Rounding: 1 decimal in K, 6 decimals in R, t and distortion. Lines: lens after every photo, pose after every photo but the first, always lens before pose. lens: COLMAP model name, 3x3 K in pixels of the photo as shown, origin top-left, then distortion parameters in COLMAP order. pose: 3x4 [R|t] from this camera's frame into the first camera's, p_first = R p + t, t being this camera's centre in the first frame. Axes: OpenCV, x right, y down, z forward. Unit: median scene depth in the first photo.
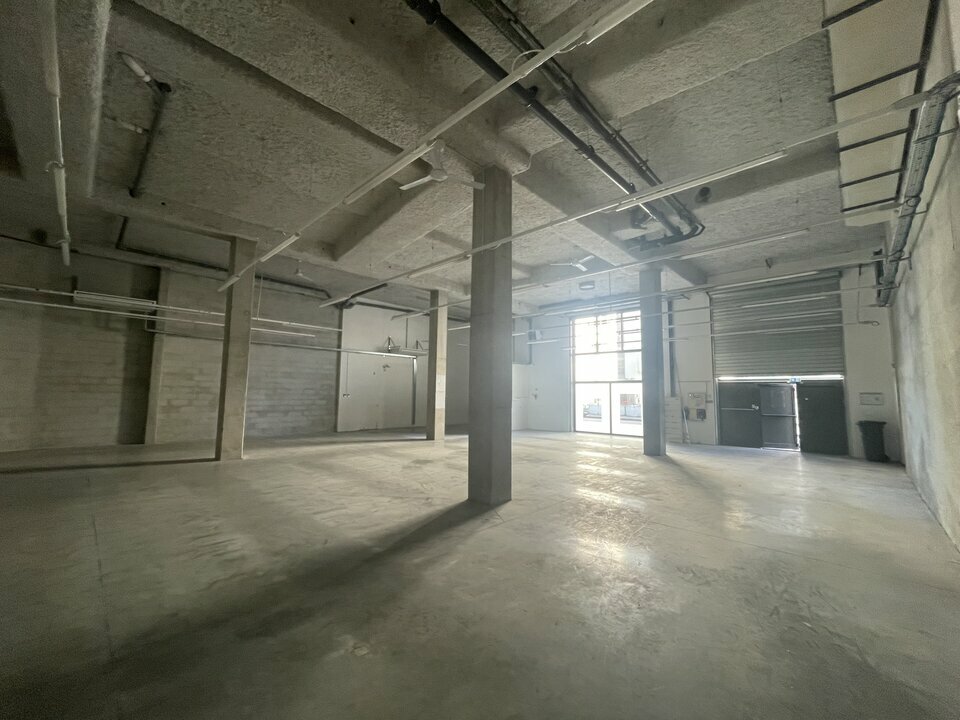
lens RADIAL K [[390.5, 0, 475.7], [0, 390.5, 358.3], [0, 0, 1]] dist [-0.001386, -0.000051]
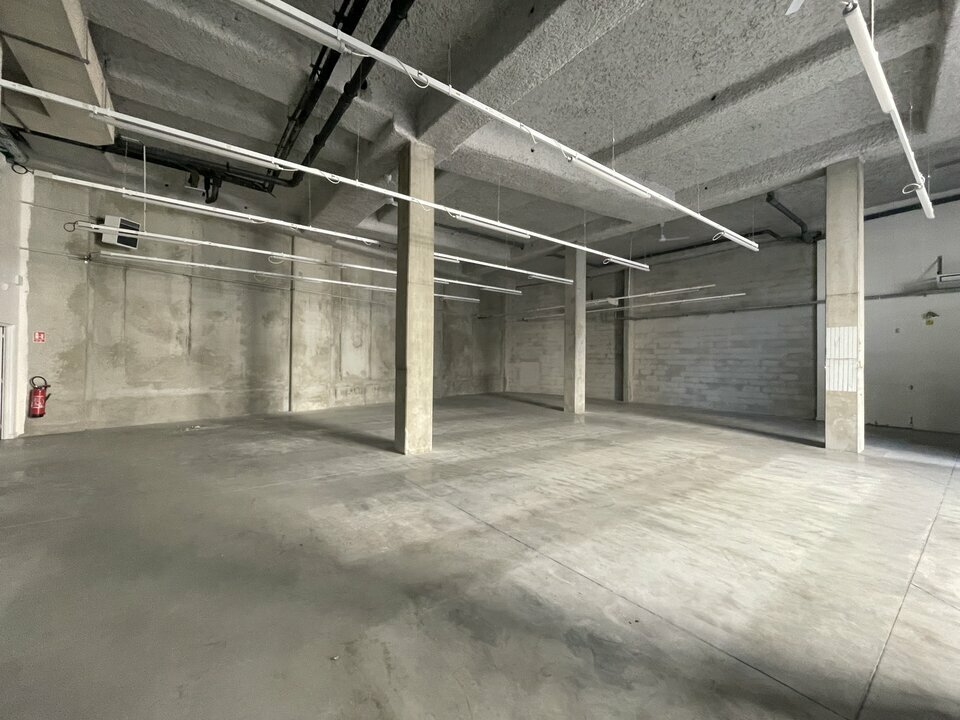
lens RADIAL K [[390.5, 0, 475.2], [0, 390.5, 360.9], [0, 0, 1]] dist [-0.001386, -0.000051]
pose [[-0.142208, -0.016597, -0.989698, 0.479840], [0.078068, 0.996557, -0.027929, 0.061183], [0.986753, -0.081235, -0.140423, 0.561290]]
